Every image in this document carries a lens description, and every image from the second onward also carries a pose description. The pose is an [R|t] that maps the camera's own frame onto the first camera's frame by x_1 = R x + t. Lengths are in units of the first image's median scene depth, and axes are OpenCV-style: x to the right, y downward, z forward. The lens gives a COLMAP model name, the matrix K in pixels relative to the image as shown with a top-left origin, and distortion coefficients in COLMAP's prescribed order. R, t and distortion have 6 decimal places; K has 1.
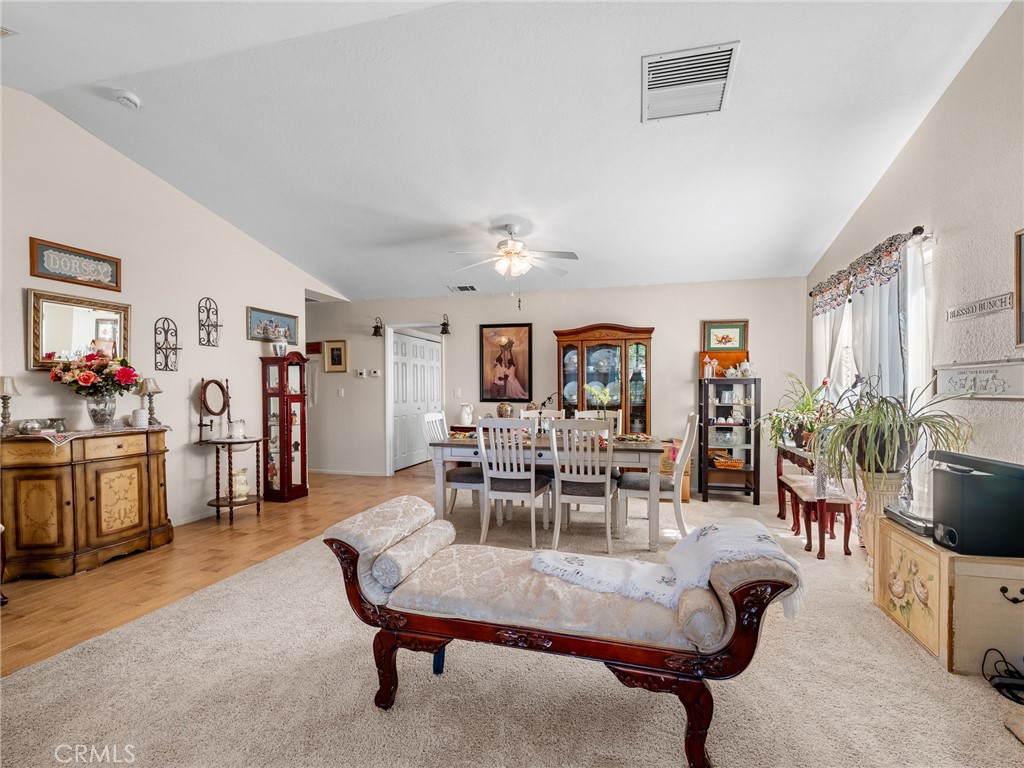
lens RADIAL K [[475.9, 0, 510.3], [0, 475.9, 395.5], [0, 0, 1]] dist [0.000155, 0.000100]
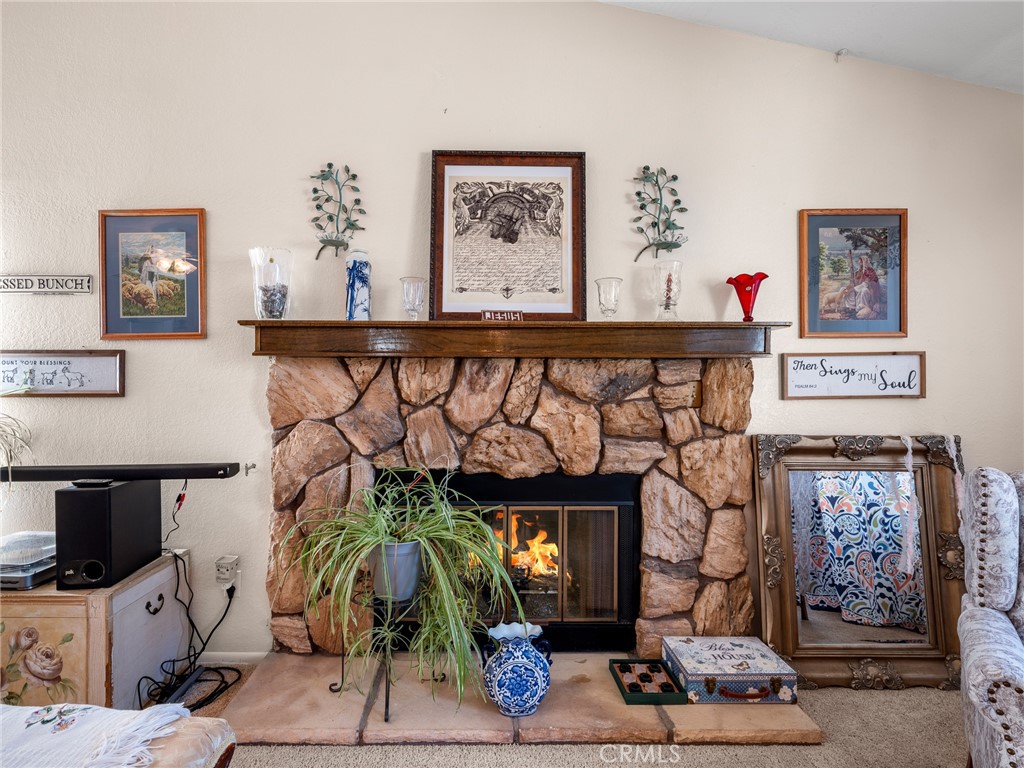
lens RADIAL K [[471.9, 0, 489.5], [0, 471.9, 383.7], [0, 0, 1]] dist [-0.002830, -0.000276]
pose [[-0.272739, -0.000072, 0.962088, -0.000350], [0.011191, 0.999932, 0.003247, -0.003429], [-0.962023, 0.011653, -0.272719, 0.221260]]
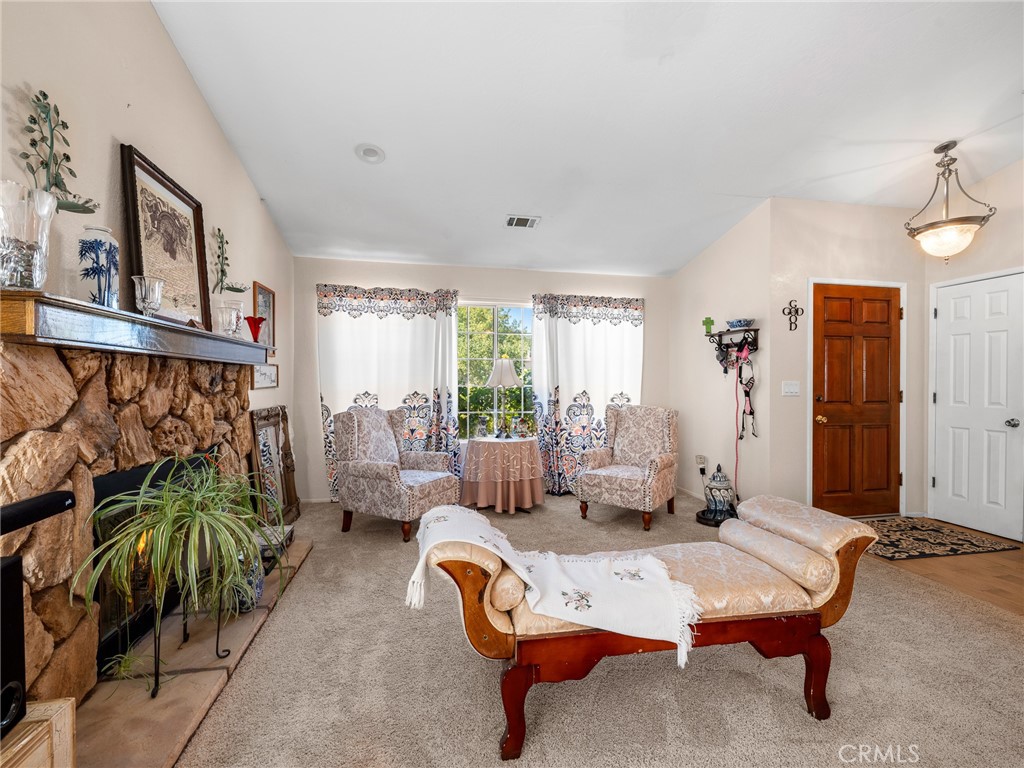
lens RADIAL K [[465.5, 0, 512.6], [0, 465.5, 386.7], [0, 0, 1]] dist [-0.000783, -0.000079]
pose [[-0.889950, 0.002668, -0.456051, 0.268757], [-0.009230, 0.999673, 0.023859, -0.009621], [0.455965, 0.025442, -0.889634, 0.620405]]
